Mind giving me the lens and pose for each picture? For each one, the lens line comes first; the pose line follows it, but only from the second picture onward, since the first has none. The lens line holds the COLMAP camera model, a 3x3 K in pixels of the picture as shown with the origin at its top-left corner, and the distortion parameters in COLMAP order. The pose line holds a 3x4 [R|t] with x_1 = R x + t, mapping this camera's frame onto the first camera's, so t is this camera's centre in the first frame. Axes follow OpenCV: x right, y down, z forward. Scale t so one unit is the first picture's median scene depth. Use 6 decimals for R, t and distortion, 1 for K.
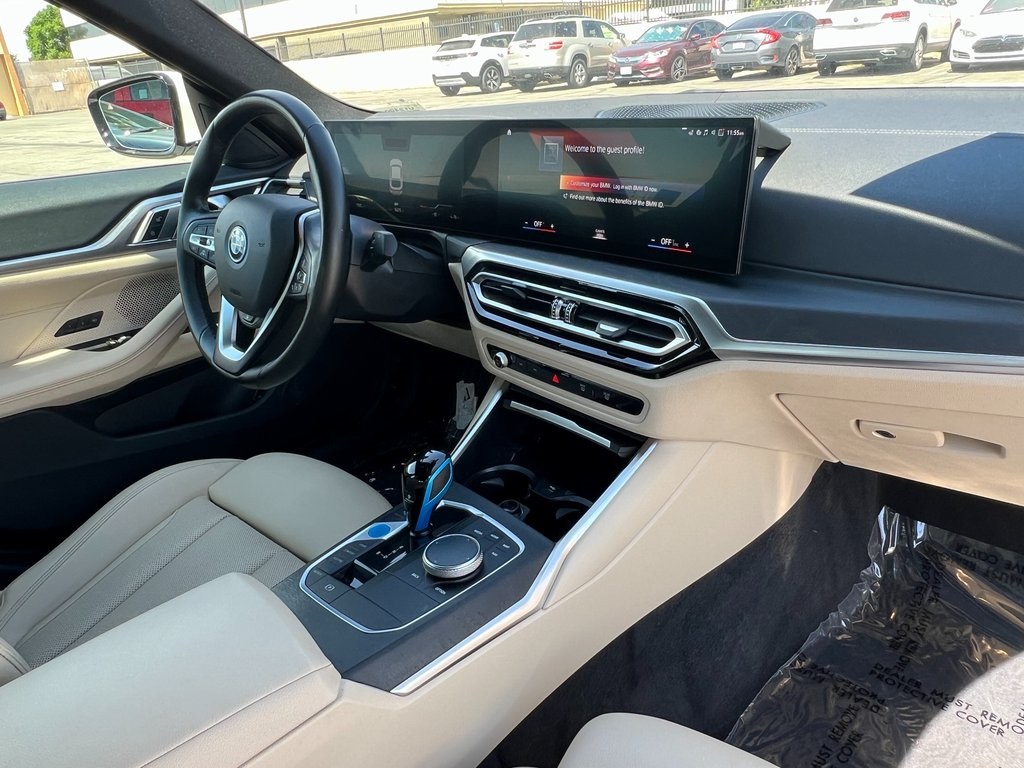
lens RADIAL K [[751.0, 0, 515.1], [0, 751.0, 388.1], [0, 0, 1]] dist [0.003386, -0.007990]
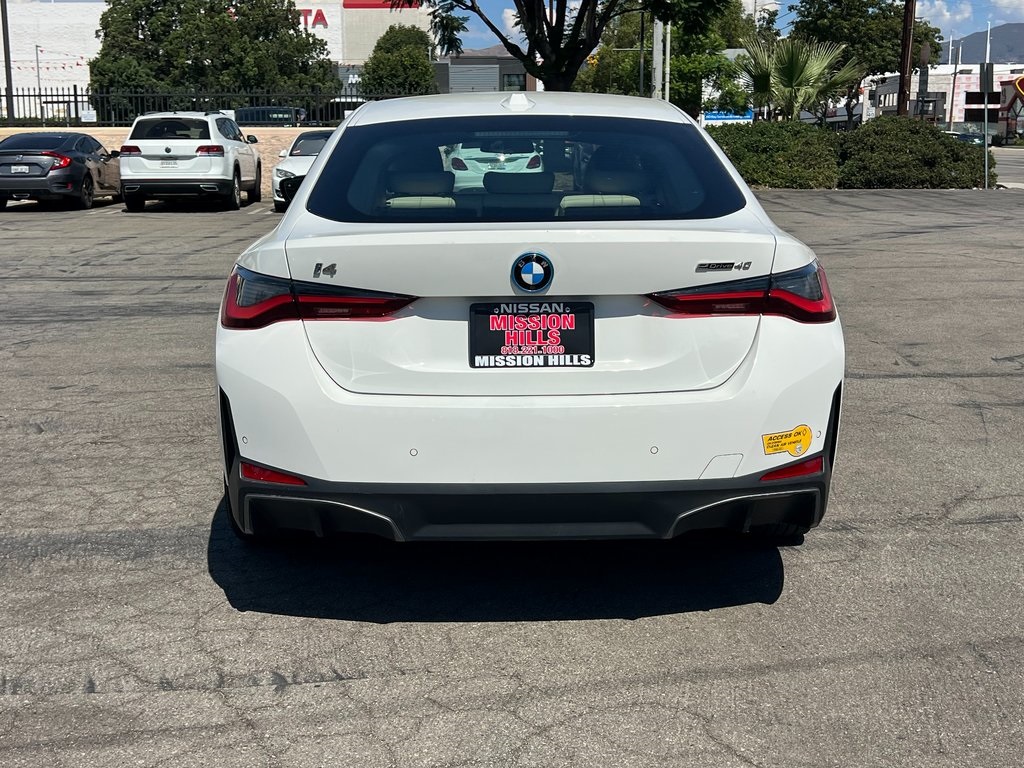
lens RADIAL K [[1252.0, 0, 497.5], [0, 1252.0, 378.0], [0, 0, 1]] dist [0.046391, 0.000000]
pose [[0.731922, -0.050706, 0.679499, -4.259162], [0.229225, 0.957428, -0.175463, 1.587014], [-0.641674, 0.284183, 0.712386, -3.140985]]
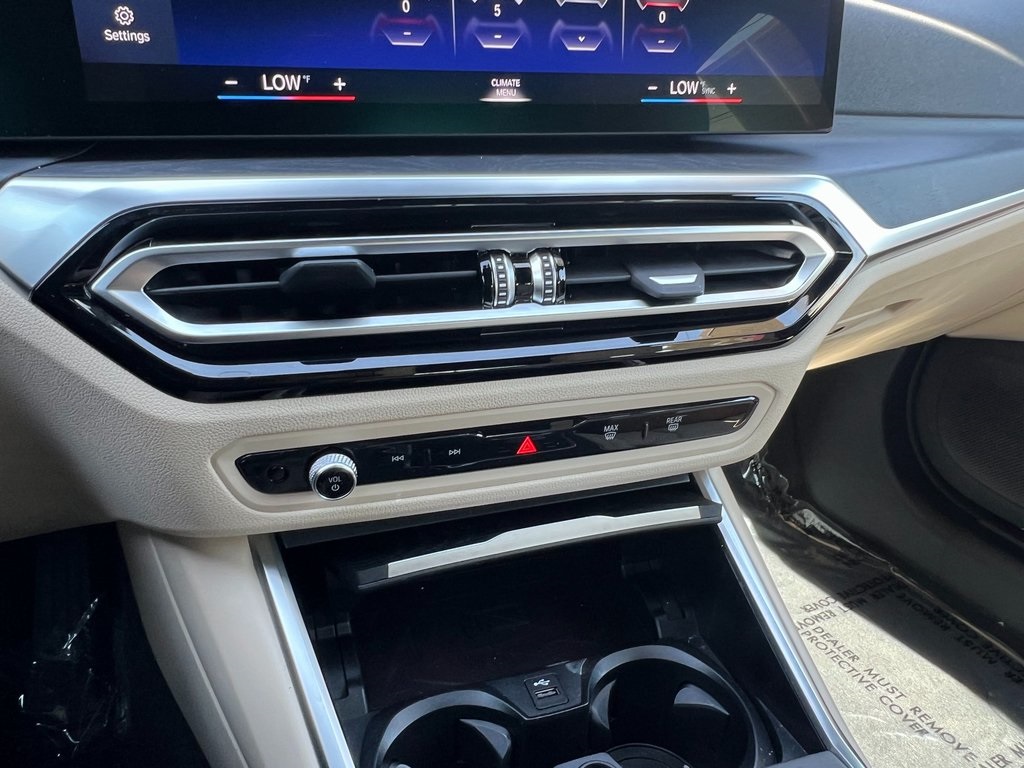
lens RADIAL K [[751.0, 0, 510.3], [0, 751.0, 388.5], [0, 0, 1]] dist [0.003386, -0.007990]
pose [[0.357927, -0.309399, 0.881000, -0.295359], [0.309250, 0.929538, 0.200806, -0.124405], [-0.881052, 0.200576, 0.428388, 0.797010]]
